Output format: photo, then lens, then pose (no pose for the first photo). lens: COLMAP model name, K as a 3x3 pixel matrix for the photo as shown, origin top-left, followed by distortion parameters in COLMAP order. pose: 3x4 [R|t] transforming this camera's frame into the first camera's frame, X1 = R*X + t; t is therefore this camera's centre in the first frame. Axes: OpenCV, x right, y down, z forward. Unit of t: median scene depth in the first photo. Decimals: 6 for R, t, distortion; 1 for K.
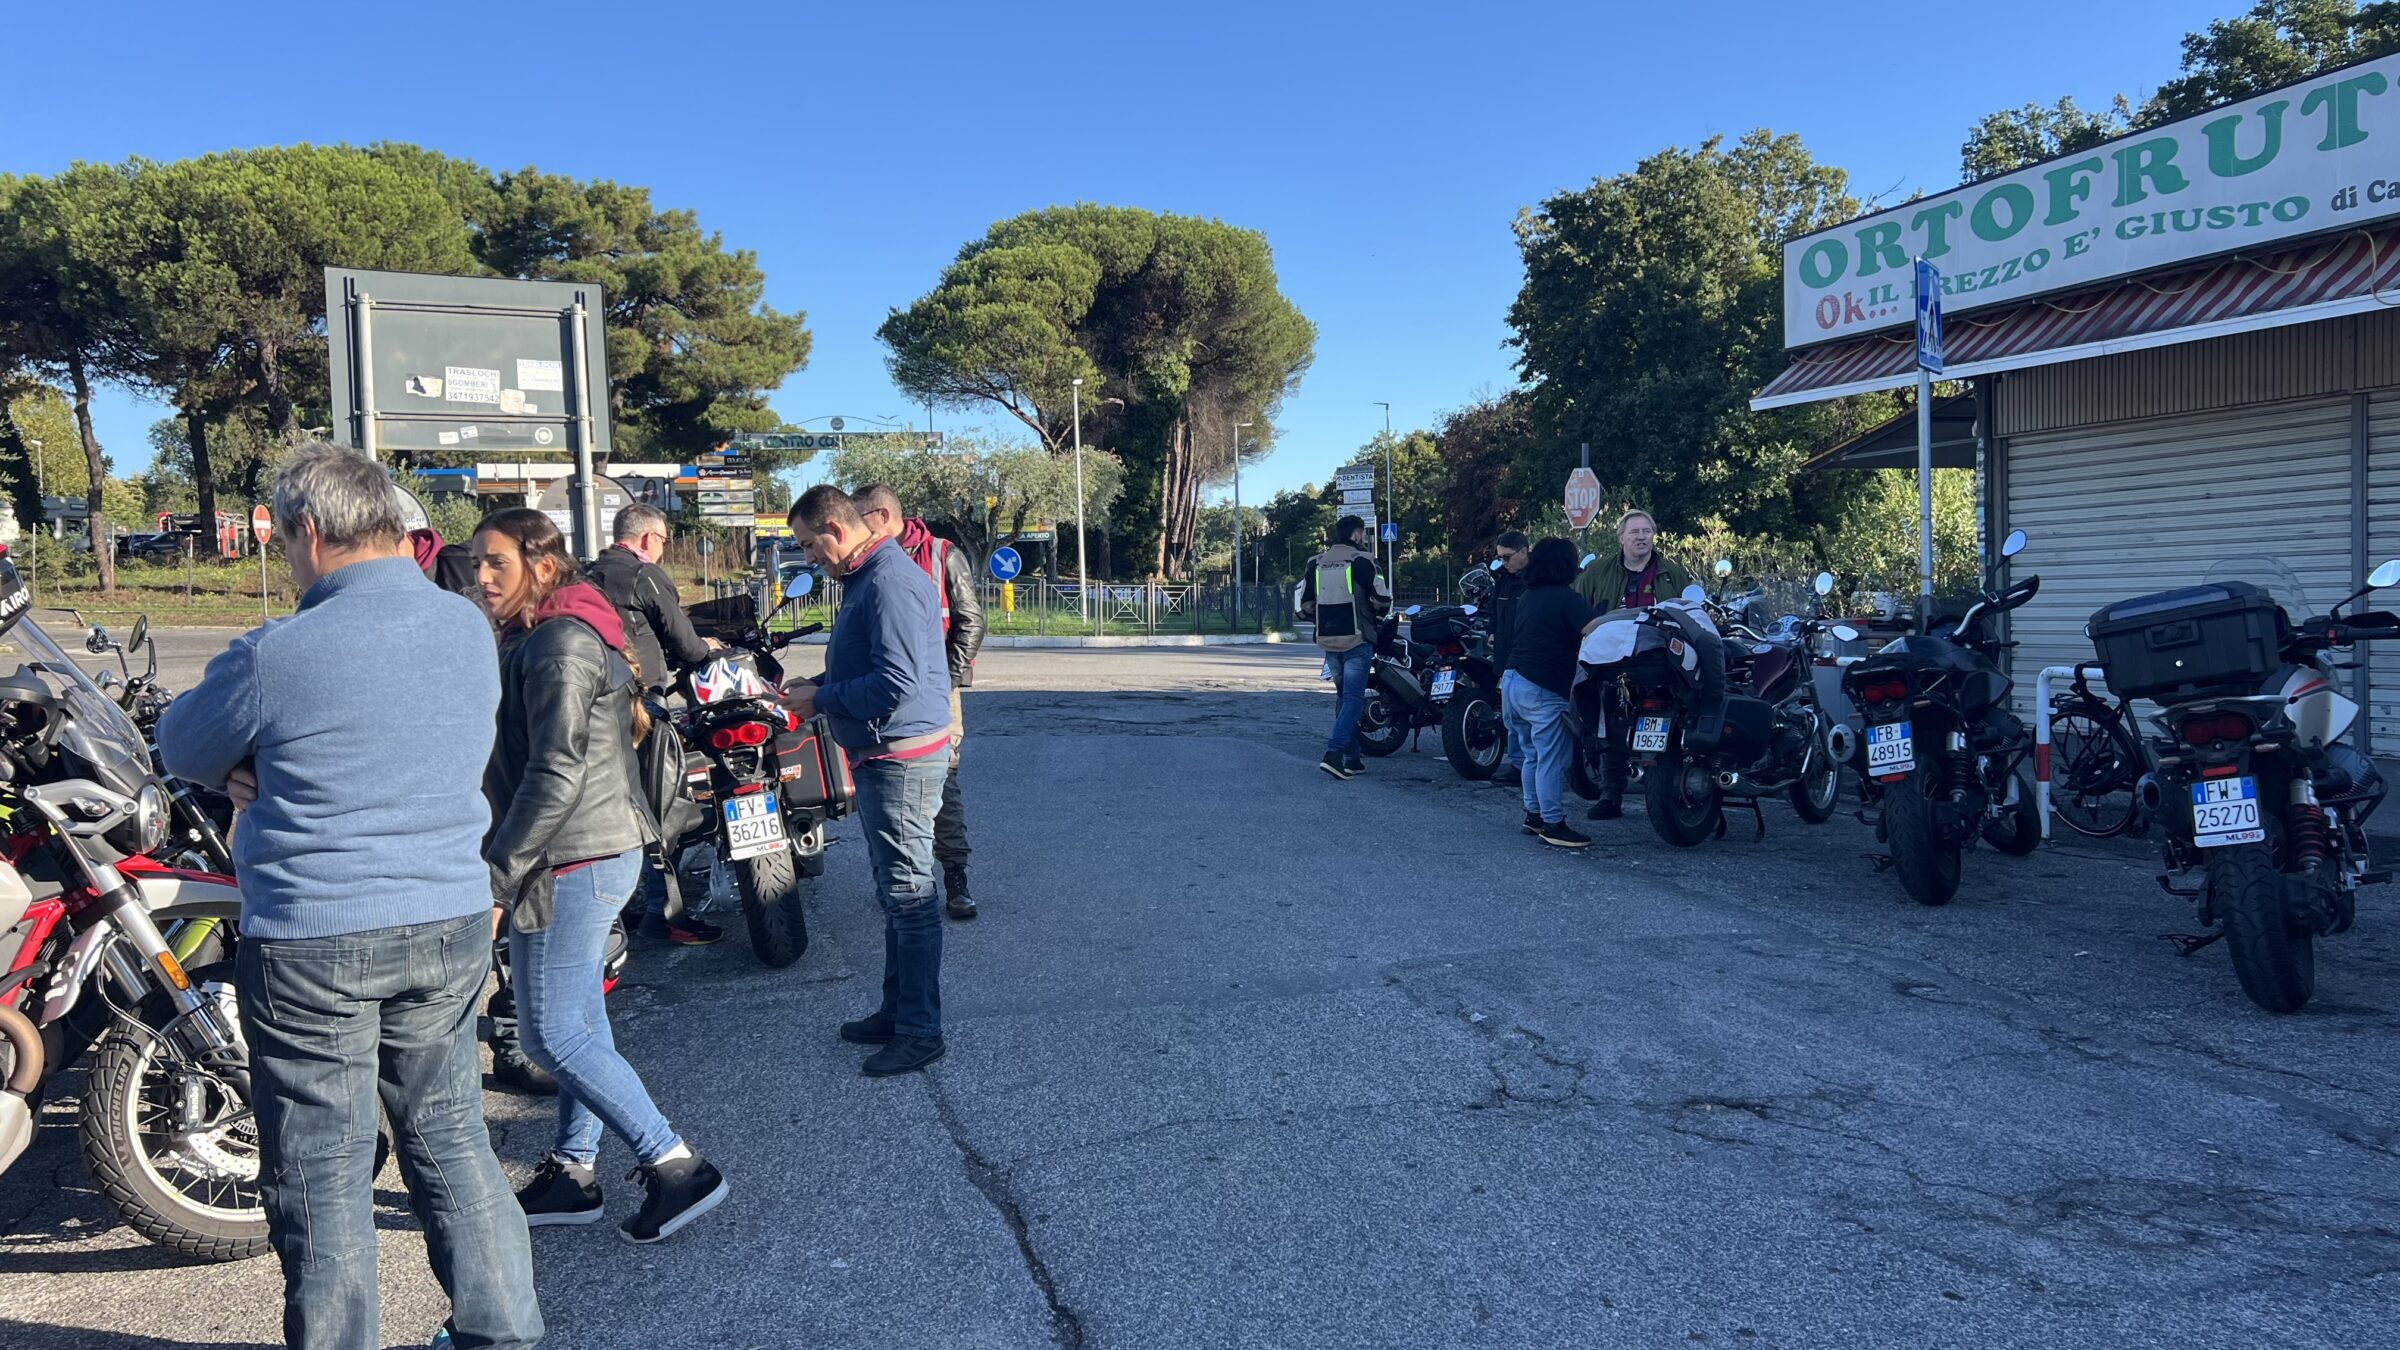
lens RADIAL K [[1806.1, 0, 1212.4], [0, 1806.1, 674.6], [0, 0, 1]] dist [0.058898, -0.062610]
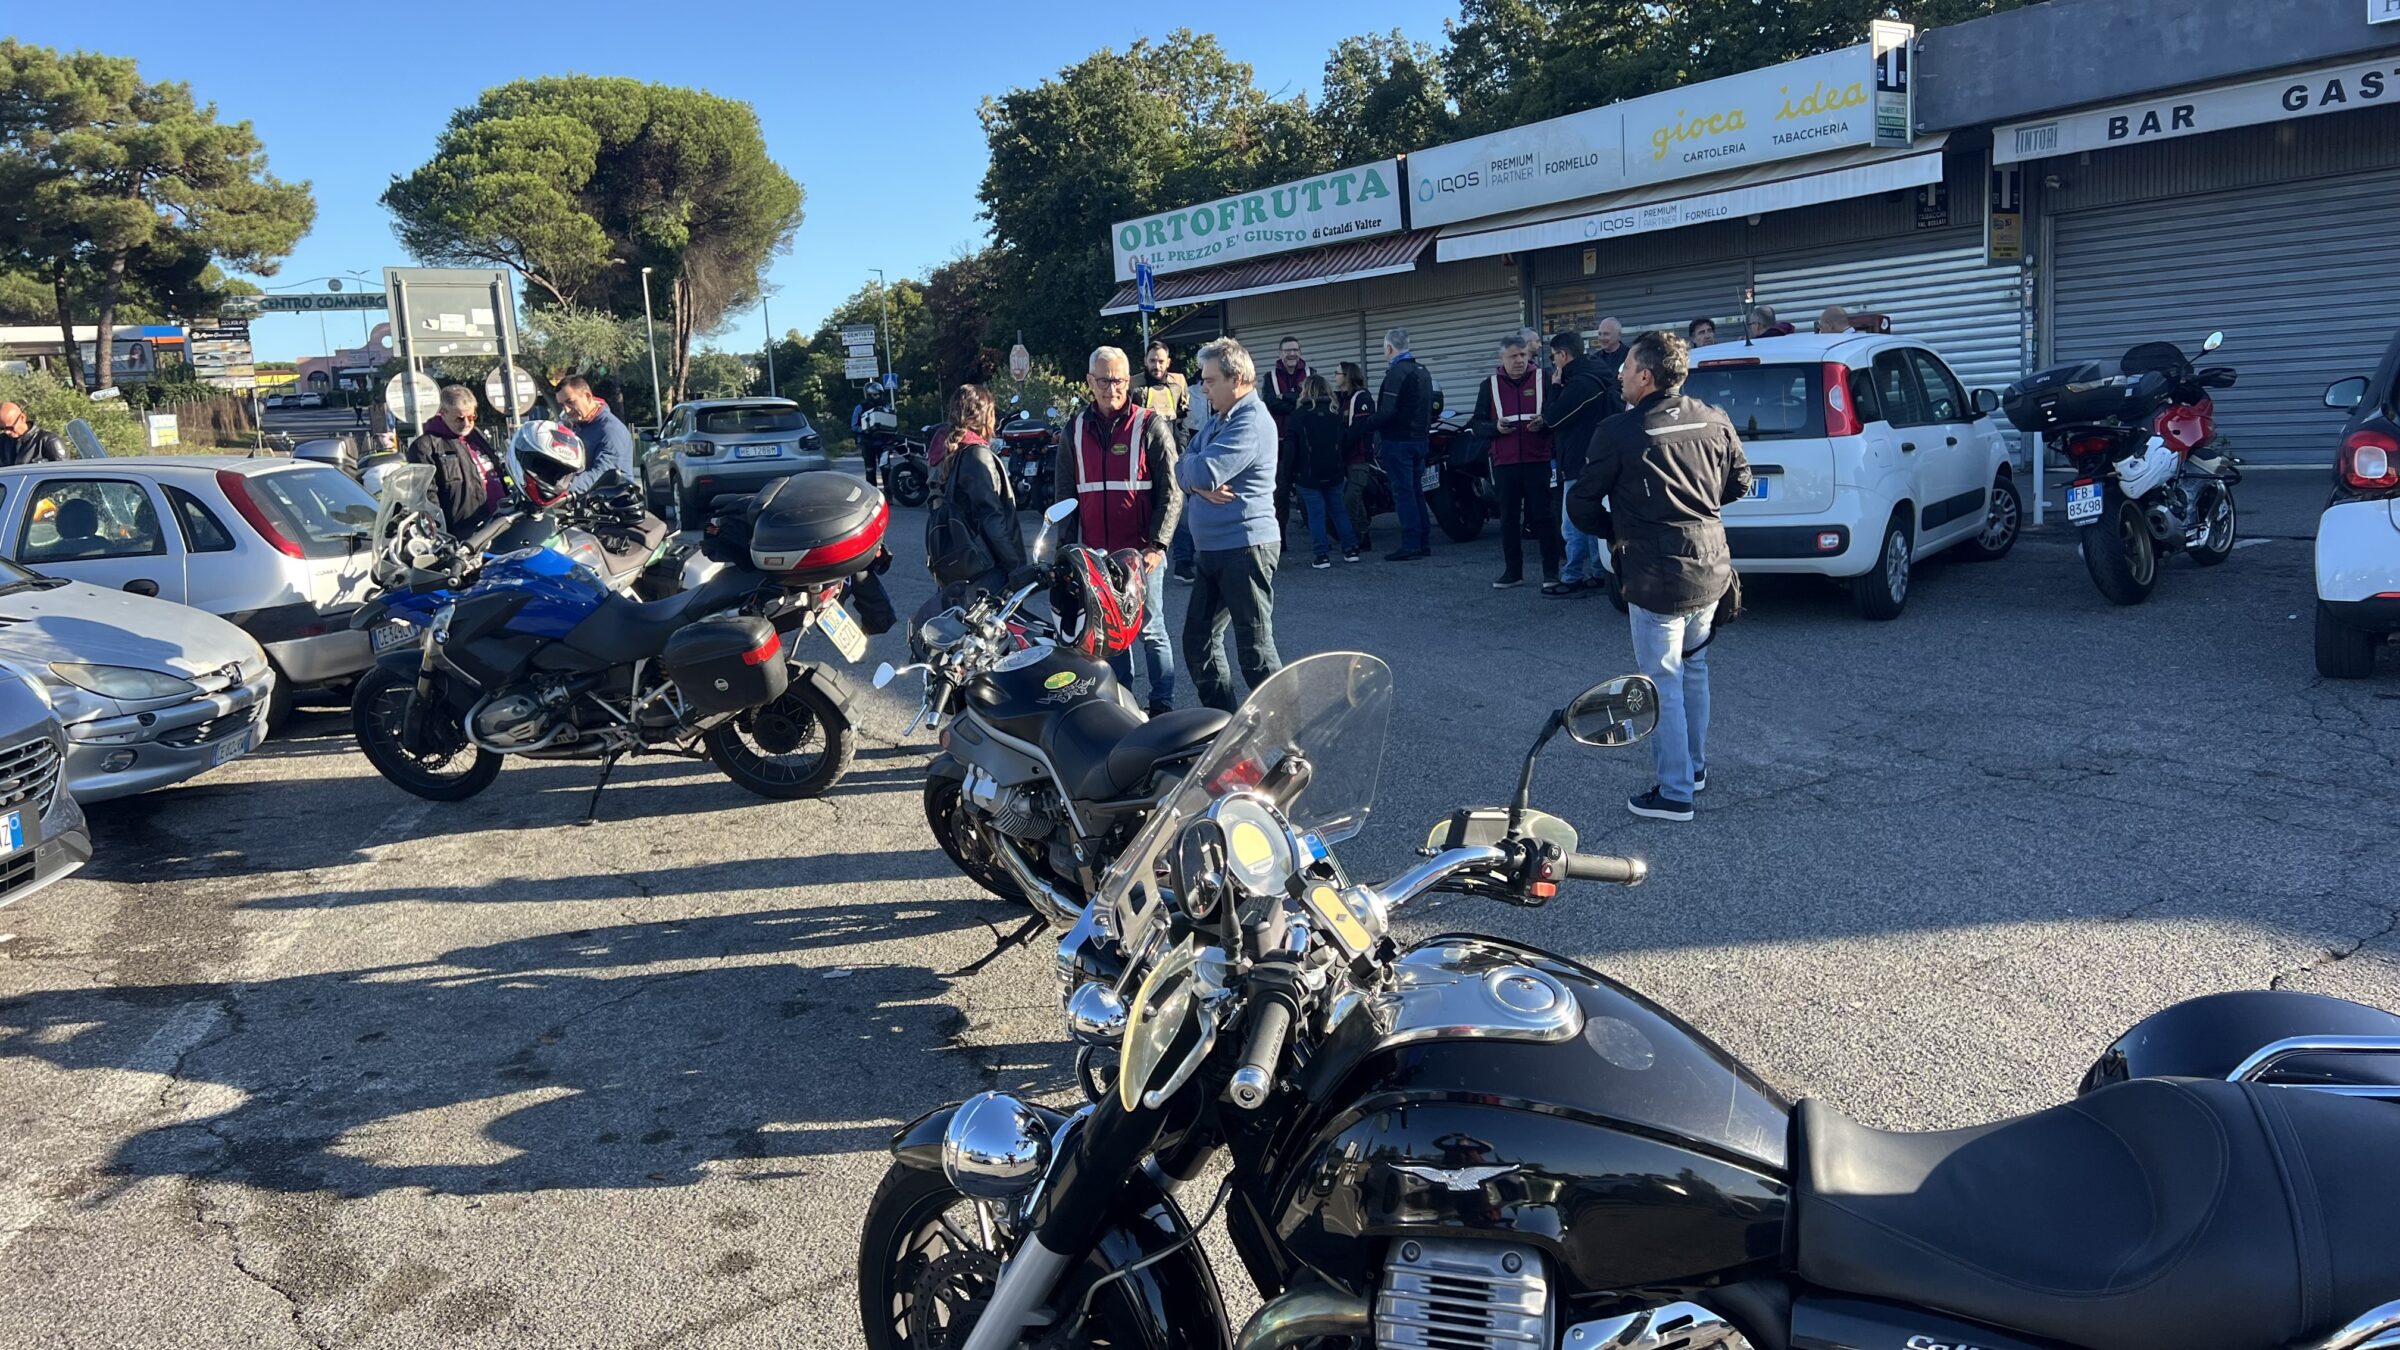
lens RADIAL K [[1806.1, 0, 1208.5], [0, 1806.1, 679.2], [0, 0, 1]] dist [0.058898, -0.062610]
pose [[0.962003, -0.067907, 0.264460, -0.025695], [0.044751, 0.994695, 0.092627, 0.013344], [-0.269347, -0.077272, 0.959938, -0.189615]]
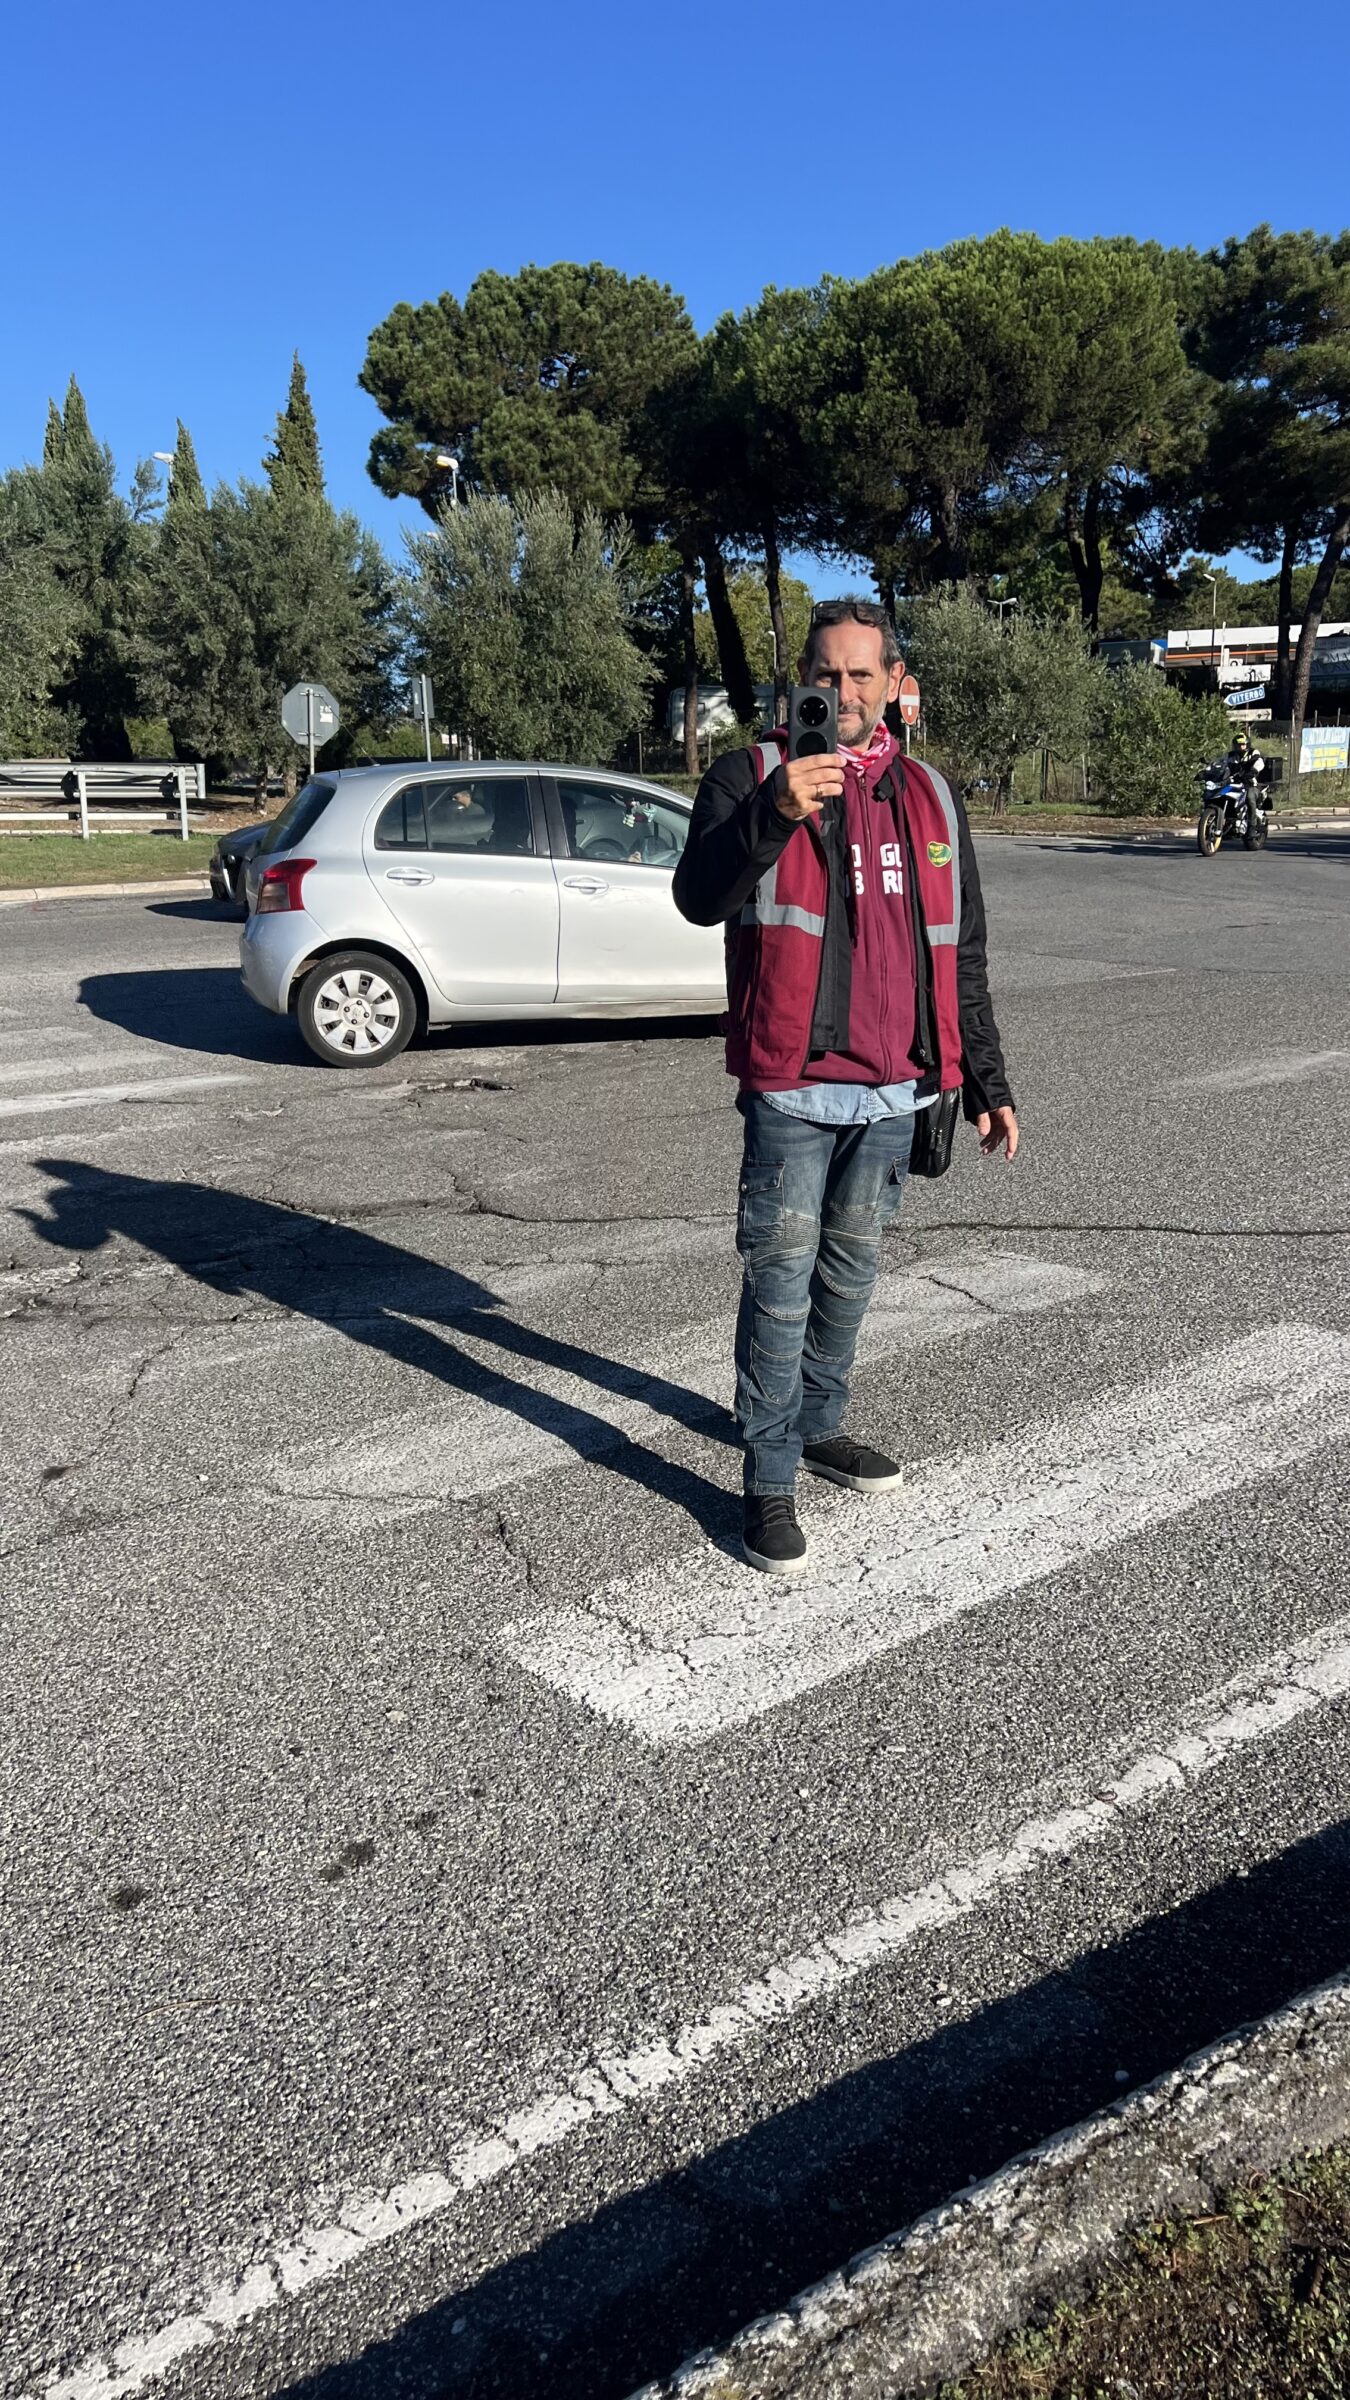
lens RADIAL K [[1806.1, 0, 696.0], [0, 1806.1, 1185.3], [0, 0, 1]] dist [0.058898, -0.062610]
pose [[0.809788, 0.129883, -0.572165, -0.066759], [-0.026934, 0.982391, 0.184887, -0.010624], [0.586104, -0.134309, 0.799027, 0.170018]]
